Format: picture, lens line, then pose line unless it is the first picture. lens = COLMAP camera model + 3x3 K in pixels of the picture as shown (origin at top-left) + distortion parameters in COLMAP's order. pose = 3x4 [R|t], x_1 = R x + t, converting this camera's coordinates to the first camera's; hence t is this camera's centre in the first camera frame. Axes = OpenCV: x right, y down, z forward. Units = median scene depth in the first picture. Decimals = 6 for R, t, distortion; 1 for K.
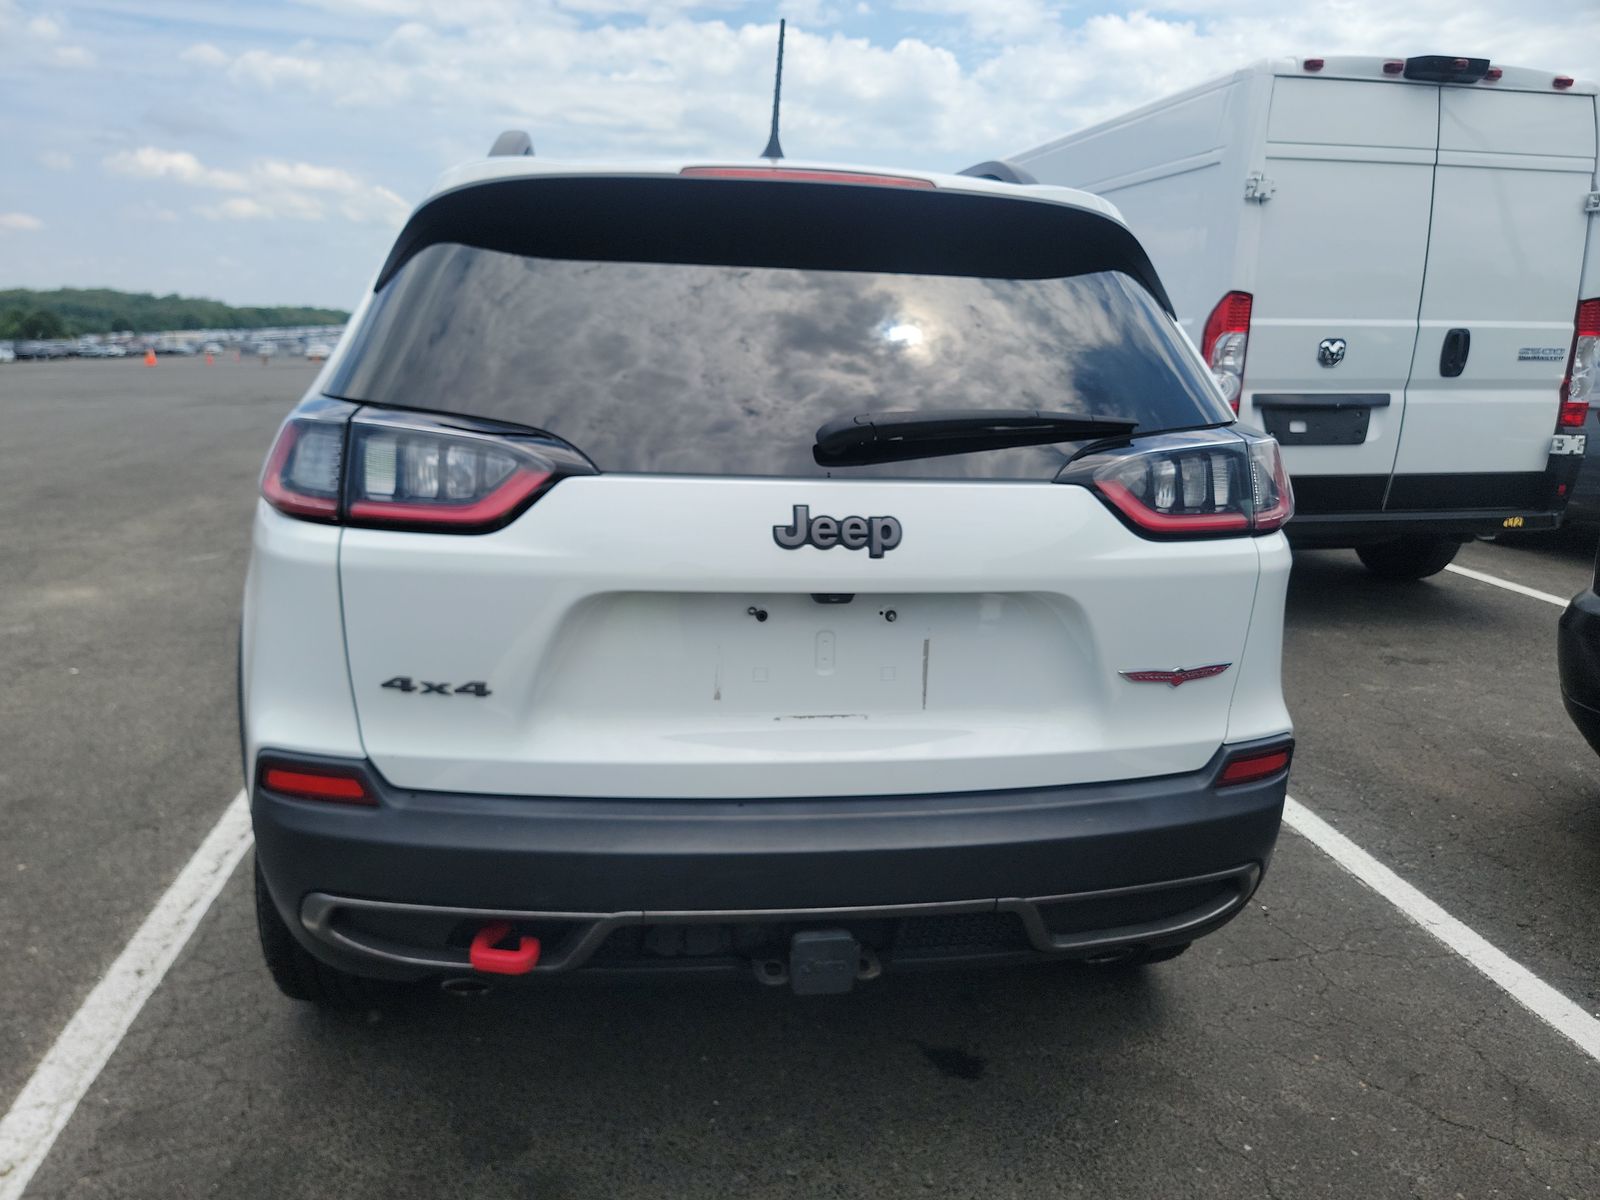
lens RADIAL K [[1140.7, 0, 794.8], [0, 1140.7, 596.5], [0, 0, 1]] dist [0.065428, -0.054615]
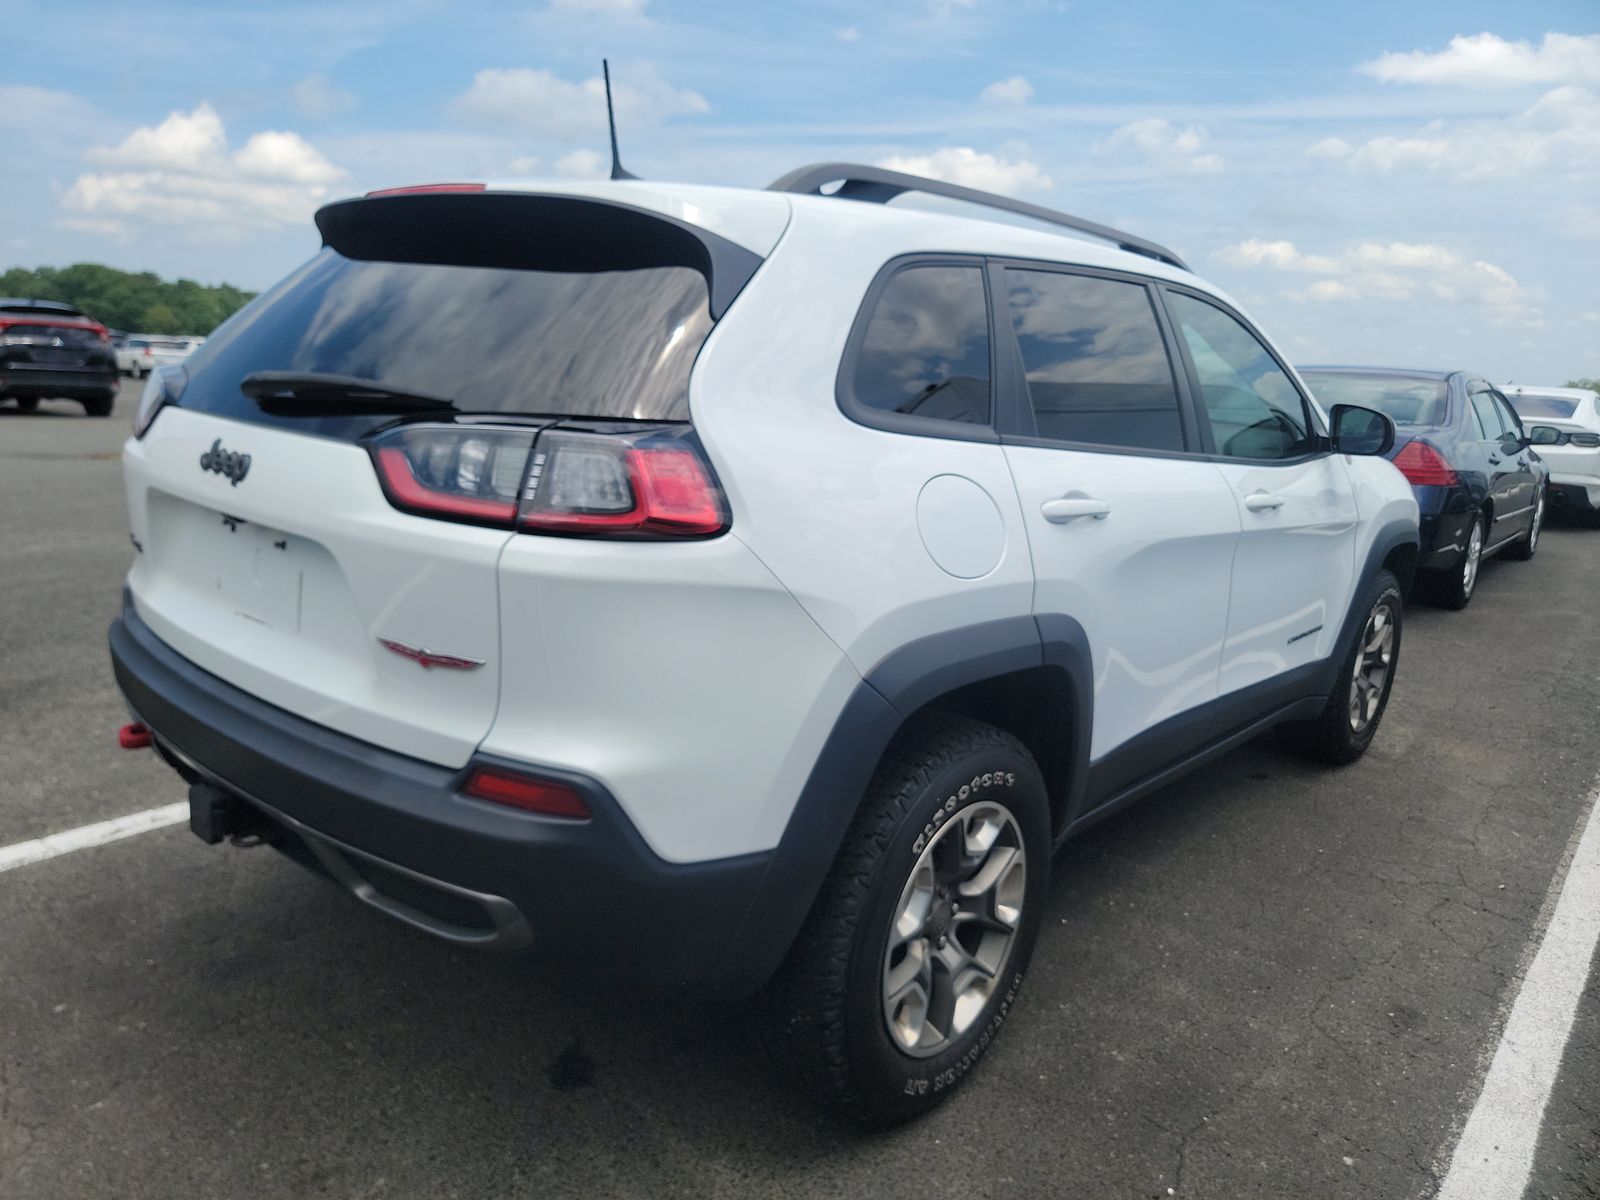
lens RADIAL K [[1138.8, 0, 793.8], [0, 1138.8, 567.9], [0, 0, 1]] dist [0.036175, -0.003257]
pose [[0.658518, 0.158377, -0.735711, 0.966776], [-0.221191, 0.975157, 0.011941, -0.067469], [0.719325, 0.154869, 0.677190, 0.434417]]
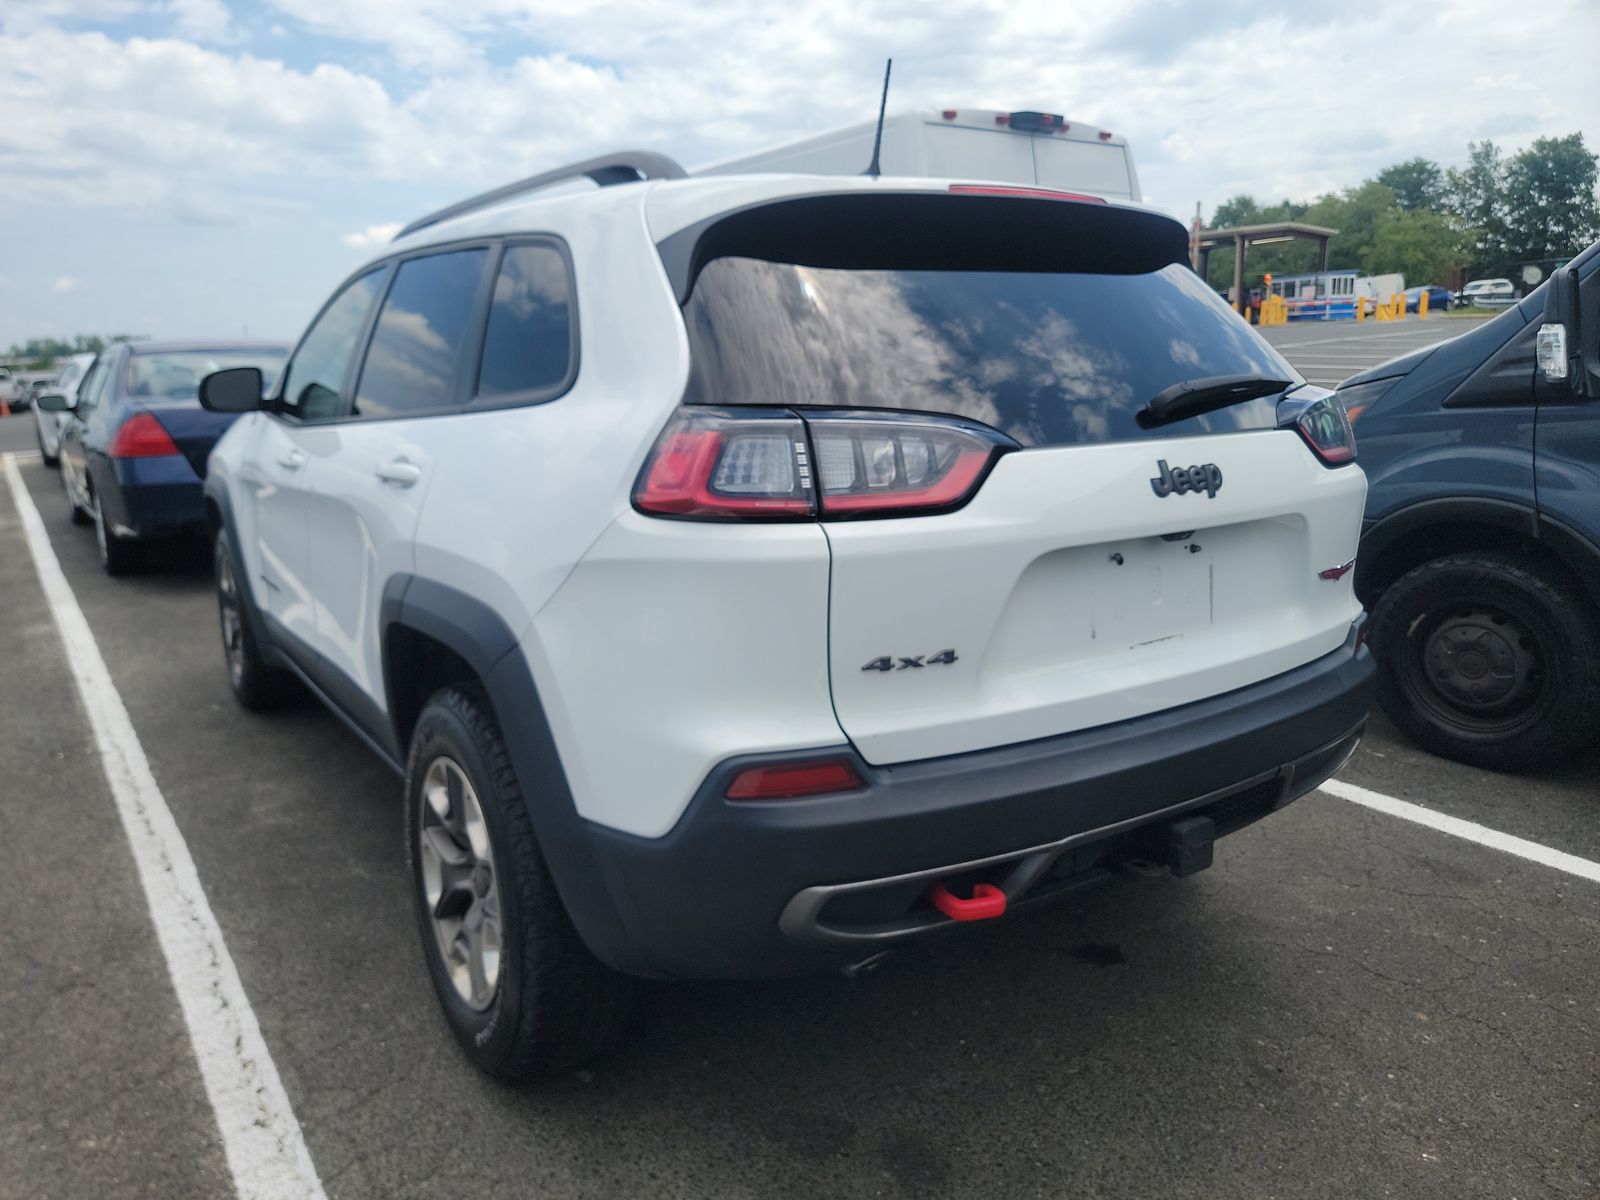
lens RADIAL K [[1145.7, 0, 795.7], [0, 1145.7, 561.8], [0, 0, 1]] dist [0.058695, -0.055280]
pose [[0.898494, -0.125785, 0.420580, -0.602747], [0.147481, 0.988876, -0.019320, -0.005716], [-0.413471, 0.079386, 0.907050, 0.050663]]
